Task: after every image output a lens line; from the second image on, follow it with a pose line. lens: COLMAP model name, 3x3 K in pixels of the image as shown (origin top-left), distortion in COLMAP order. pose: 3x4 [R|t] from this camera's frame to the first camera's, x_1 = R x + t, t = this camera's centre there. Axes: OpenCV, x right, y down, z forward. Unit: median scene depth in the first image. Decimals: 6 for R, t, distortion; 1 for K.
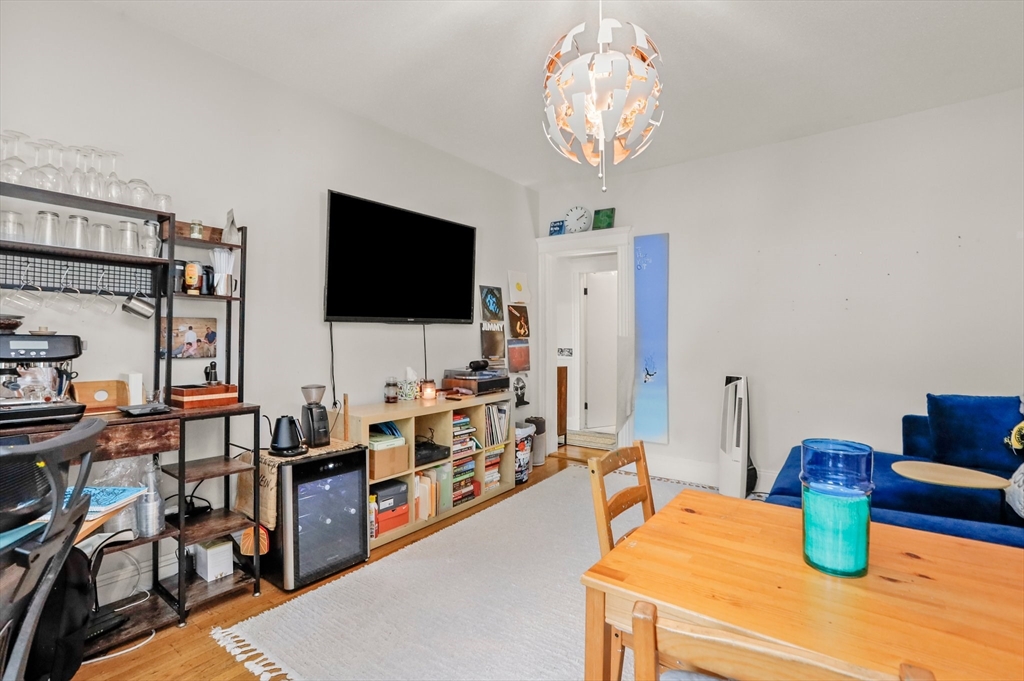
lens RADIAL K [[485.9, 0, 508.6], [0, 485.9, 335.2], [0, 0, 1]] dist [-0.056559, 0.020896]
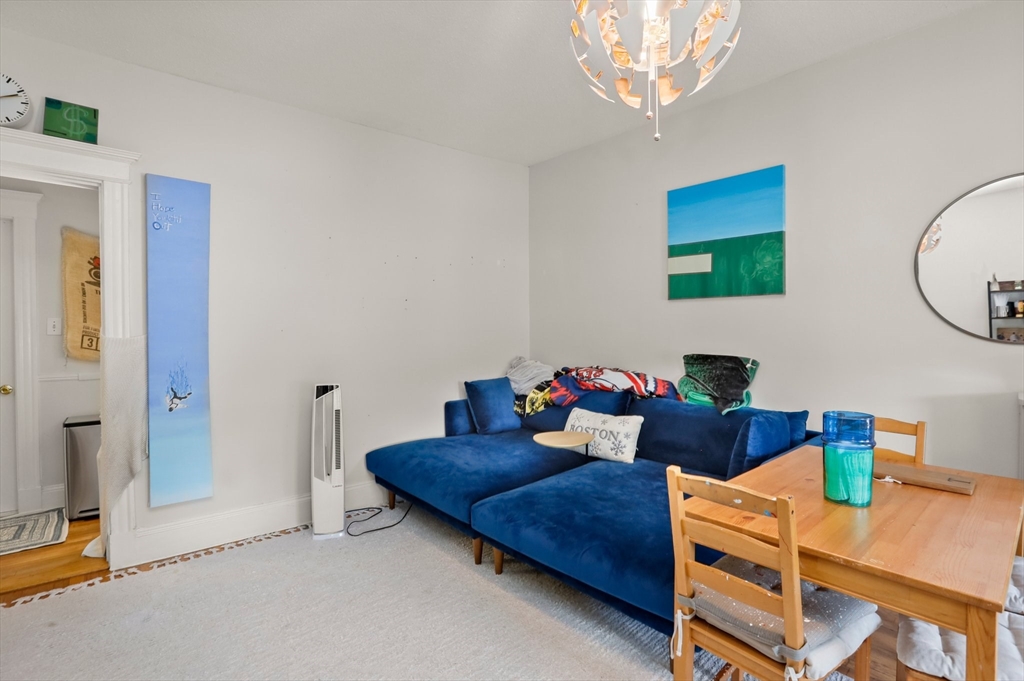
lens RADIAL K [[485.9, 0, 508.6], [0, 485.9, 335.2], [0, 0, 1]] dist [-0.056559, 0.020896]
pose [[0.217071, -0.011173, 0.976092, -0.268288], [0.002004, 0.999937, 0.011000, -0.008300], [-0.976154, -0.000432, 0.217079, 0.522663]]
